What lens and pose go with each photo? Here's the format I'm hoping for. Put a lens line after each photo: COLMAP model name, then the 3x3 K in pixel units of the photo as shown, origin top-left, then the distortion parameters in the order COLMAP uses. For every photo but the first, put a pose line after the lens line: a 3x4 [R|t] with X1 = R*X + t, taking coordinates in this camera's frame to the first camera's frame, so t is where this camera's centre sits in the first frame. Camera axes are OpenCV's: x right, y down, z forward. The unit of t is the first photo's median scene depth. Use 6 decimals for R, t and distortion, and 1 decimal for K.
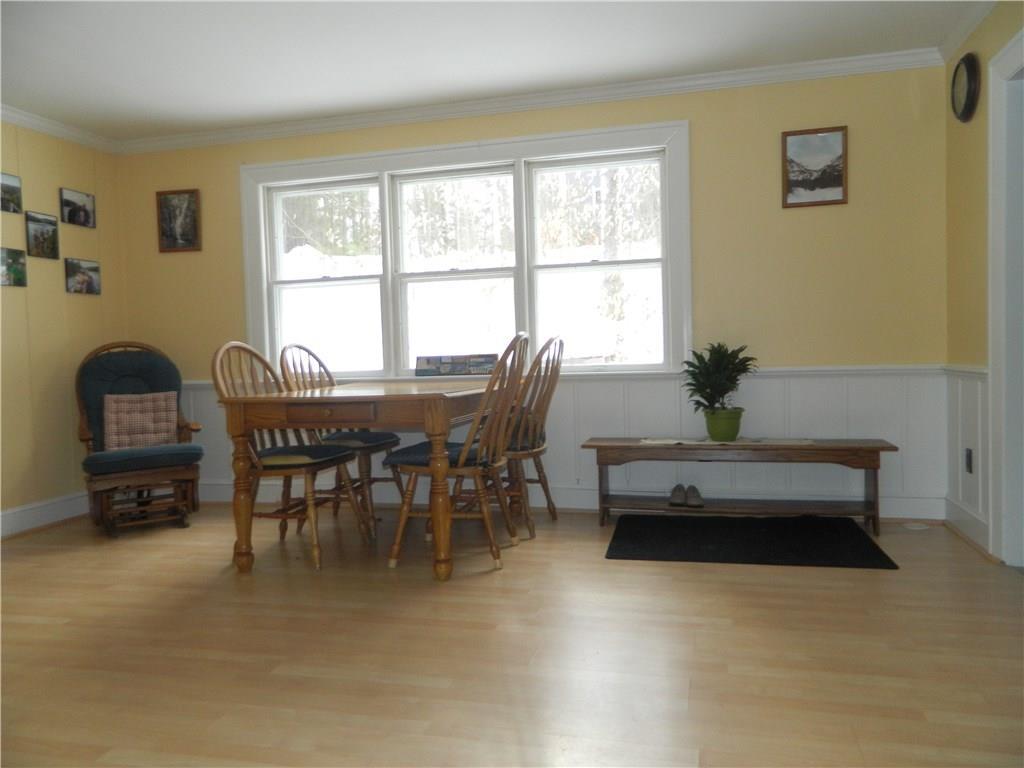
lens RADIAL K [[775.4, 0, 512.0], [0, 775.4, 381.9], [0, 0, 1]] dist [0.047657, -0.011152]
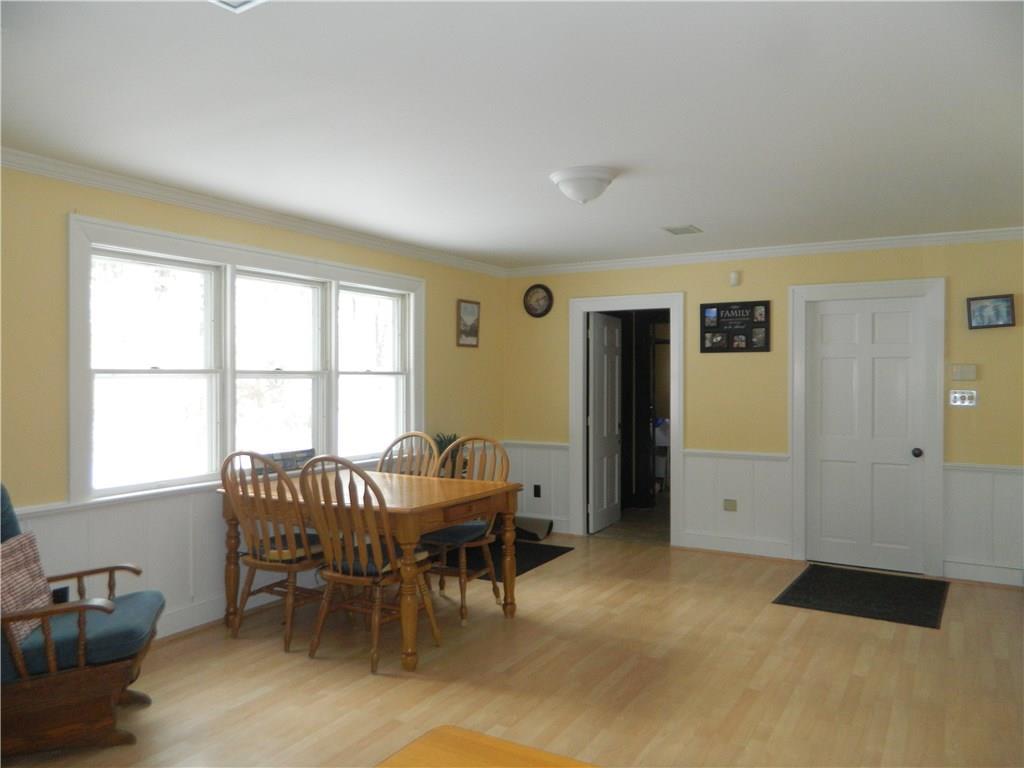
lens RADIAL K [[775.4, 0, 512.8], [0, 775.4, 385.1], [0, 0, 1]] dist [0.047657, -0.011152]
pose [[0.271410, 0.022228, 0.962207, -1.131762], [0.038059, 0.998703, -0.033806, -0.087238], [-0.961711, 0.045796, 0.270212, 0.477004]]
